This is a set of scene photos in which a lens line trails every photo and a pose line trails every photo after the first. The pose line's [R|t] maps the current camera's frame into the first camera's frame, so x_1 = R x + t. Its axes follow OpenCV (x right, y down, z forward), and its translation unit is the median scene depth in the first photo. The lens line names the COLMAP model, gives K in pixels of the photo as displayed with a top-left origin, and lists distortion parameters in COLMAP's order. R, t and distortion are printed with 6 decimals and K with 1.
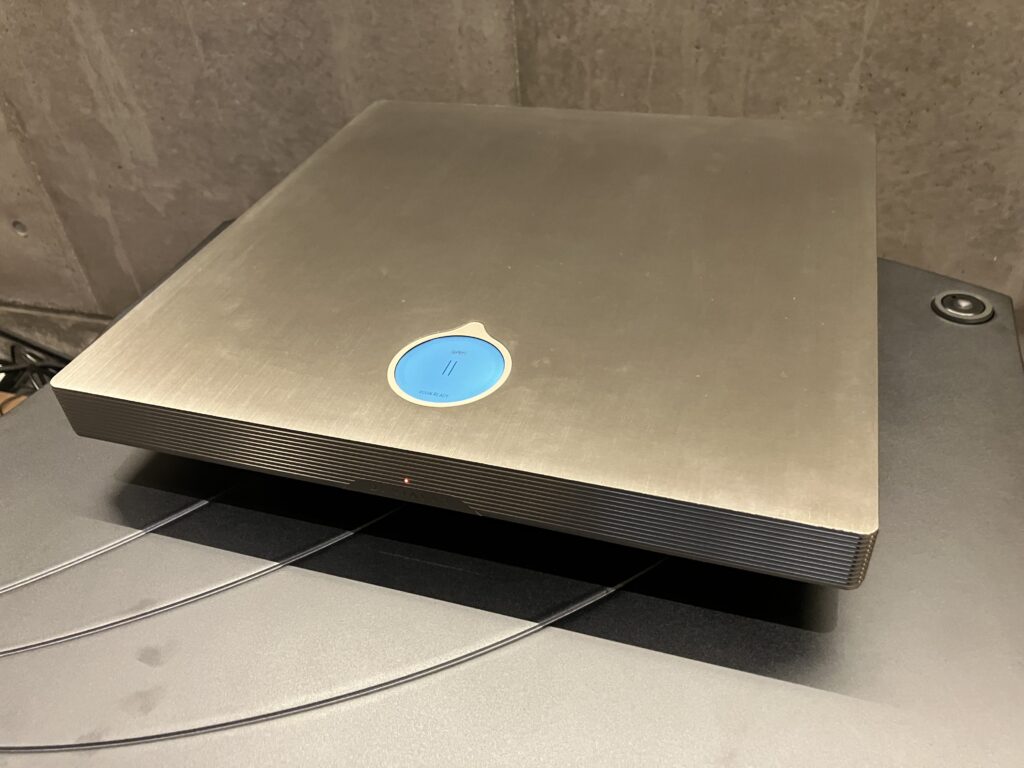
lens RADIAL K [[846.9, 0, 512.0], [0, 846.9, 384.0], [0, 0, 1]] dist [0.091409, -0.099221]
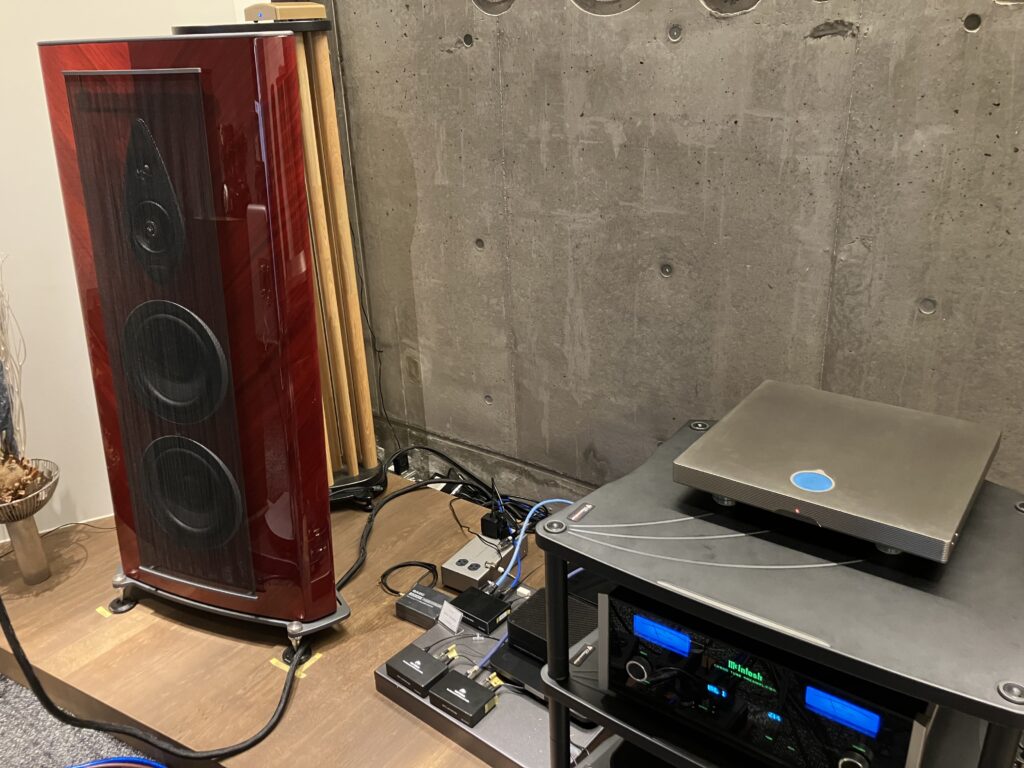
lens RADIAL K [[834.5, 0, 512.0], [0, 834.5, 384.0], [0, 0, 1]] dist [0.049995, -0.087026]
pose [[0.947144, 0.159157, -0.278545, -0.104714], [-0.223376, 0.950380, -0.216519, 0.181132], [0.230263, 0.267295, 0.935699, -0.715049]]
